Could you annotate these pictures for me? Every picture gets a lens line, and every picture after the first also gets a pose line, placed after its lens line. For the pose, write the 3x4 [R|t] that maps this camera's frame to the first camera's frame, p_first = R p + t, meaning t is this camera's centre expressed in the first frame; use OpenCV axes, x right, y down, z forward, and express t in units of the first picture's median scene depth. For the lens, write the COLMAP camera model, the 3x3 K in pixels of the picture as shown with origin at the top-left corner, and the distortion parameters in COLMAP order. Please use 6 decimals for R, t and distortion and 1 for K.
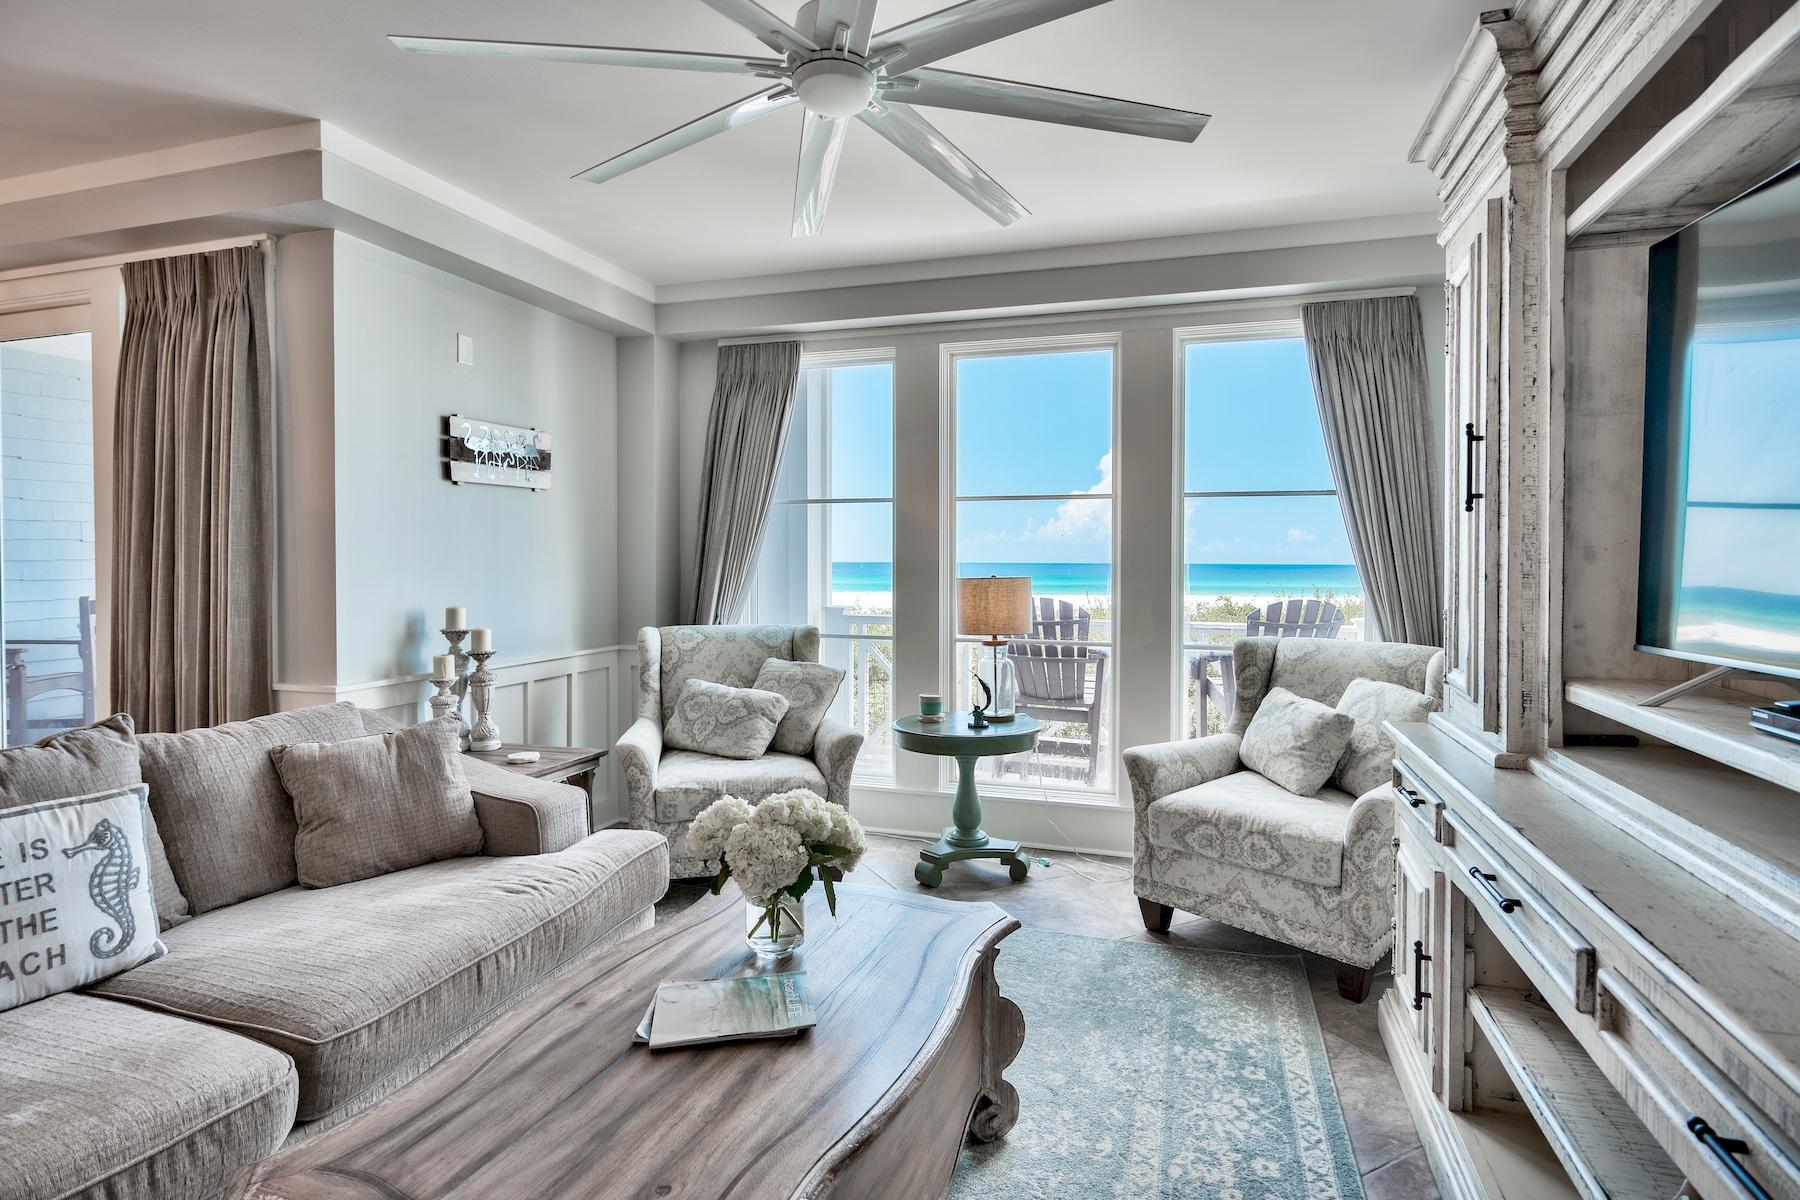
lens RADIAL K [[879.5, 0, 831.8], [0, 879.5, 555.1], [0, 0, 1]] dist [-0.003795, -0.000228]
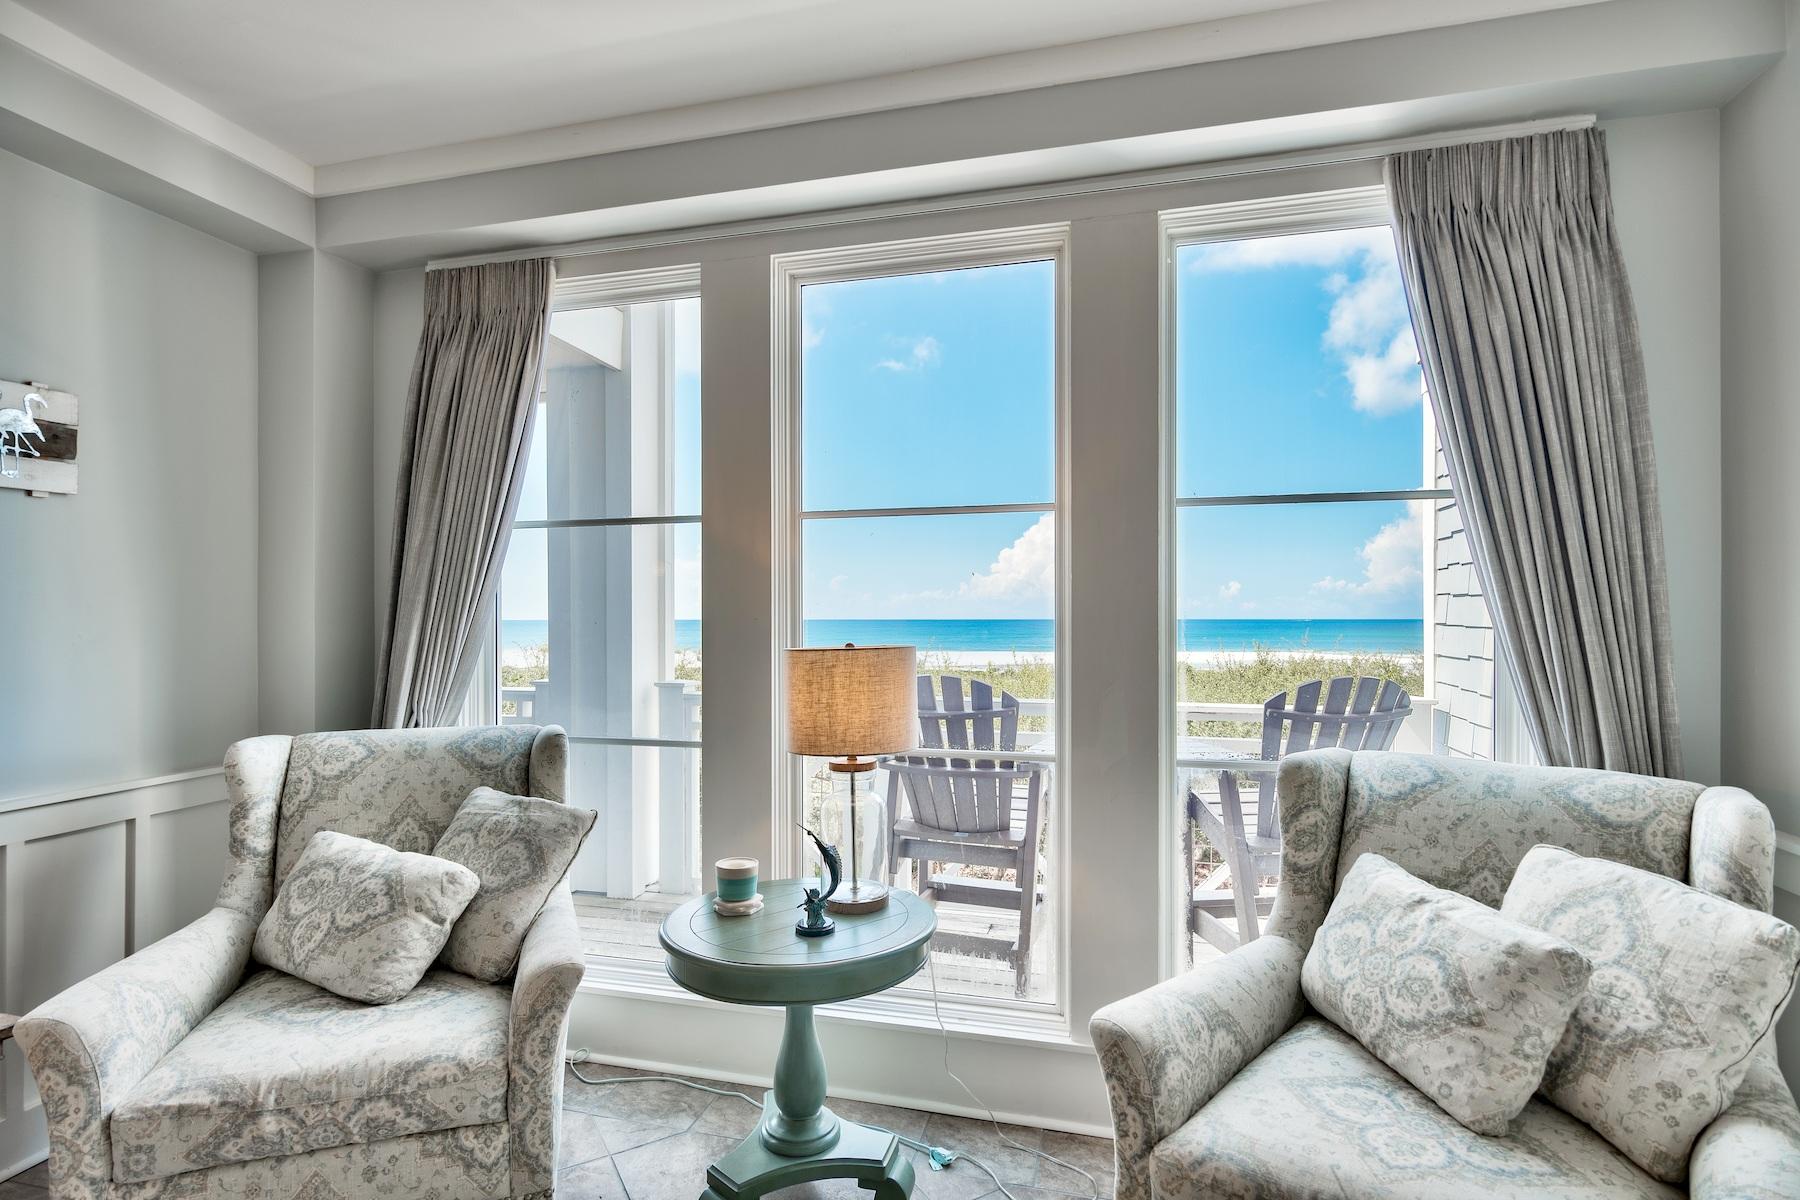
lens RADIAL K [[897.1, 0, 841.0], [0, 897.1, 609.9], [0, 0, 1]] dist [-0.000531, -0.000732]
pose [[0.995667, -0.004499, 0.092886, 0.124618], [0.004811, 0.999984, -0.003129, 0.003579], [-0.092871, 0.003562, 0.995672, 0.431718]]
